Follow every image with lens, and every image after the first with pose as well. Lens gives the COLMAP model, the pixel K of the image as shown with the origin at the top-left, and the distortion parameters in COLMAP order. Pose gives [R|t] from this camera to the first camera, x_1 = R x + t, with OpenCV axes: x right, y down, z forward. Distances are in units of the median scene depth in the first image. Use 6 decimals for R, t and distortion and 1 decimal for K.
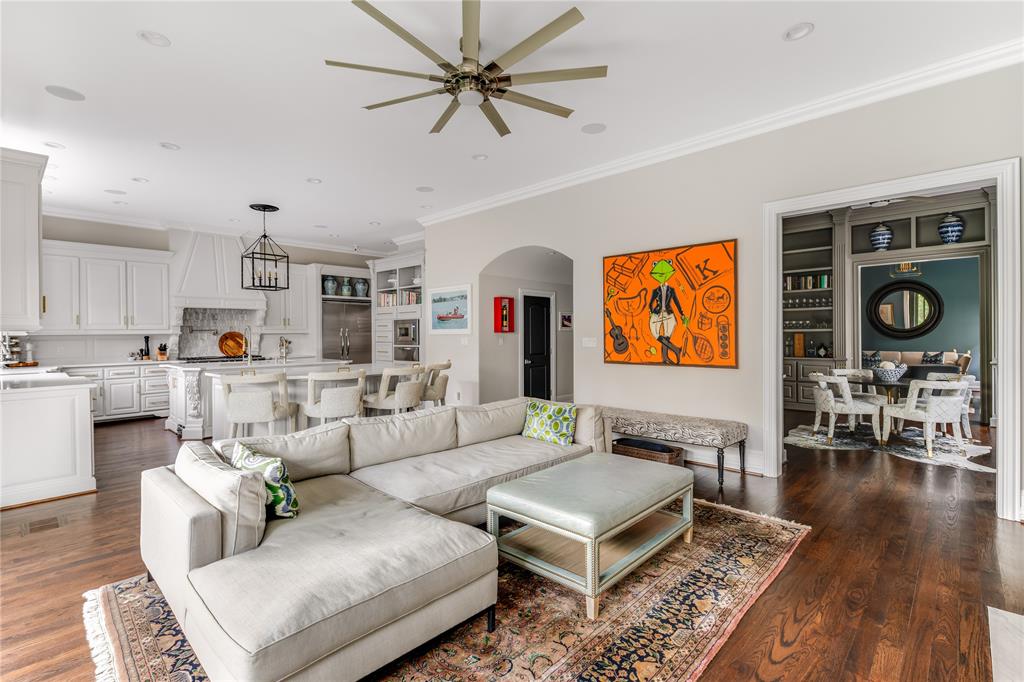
lens RADIAL K [[468.8, 0, 513.4], [0, 468.8, 337.8], [0, 0, 1]] dist [0.000453, -0.000084]
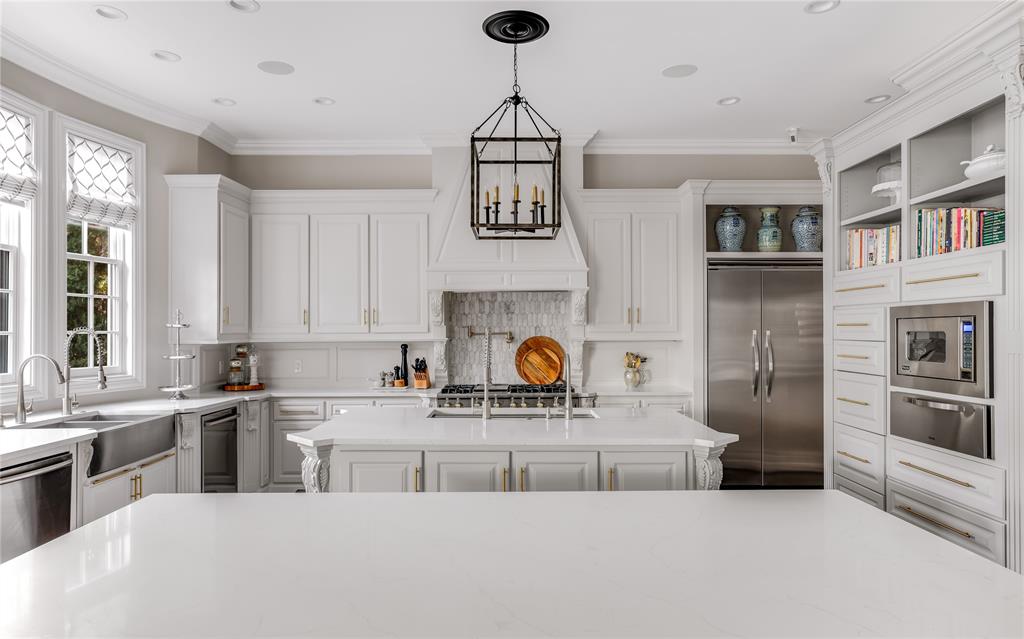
lens RADIAL K [[646.5, 0, 512.5], [0, 646.5, 328.0], [0, 0, 1]] dist [0.003156, 0.001042]
pose [[0.694835, 0.003481, -0.719161, -0.119301], [-0.009399, 0.999947, -0.004242, -0.019831], [0.719108, 0.009707, 0.694831, 0.517676]]
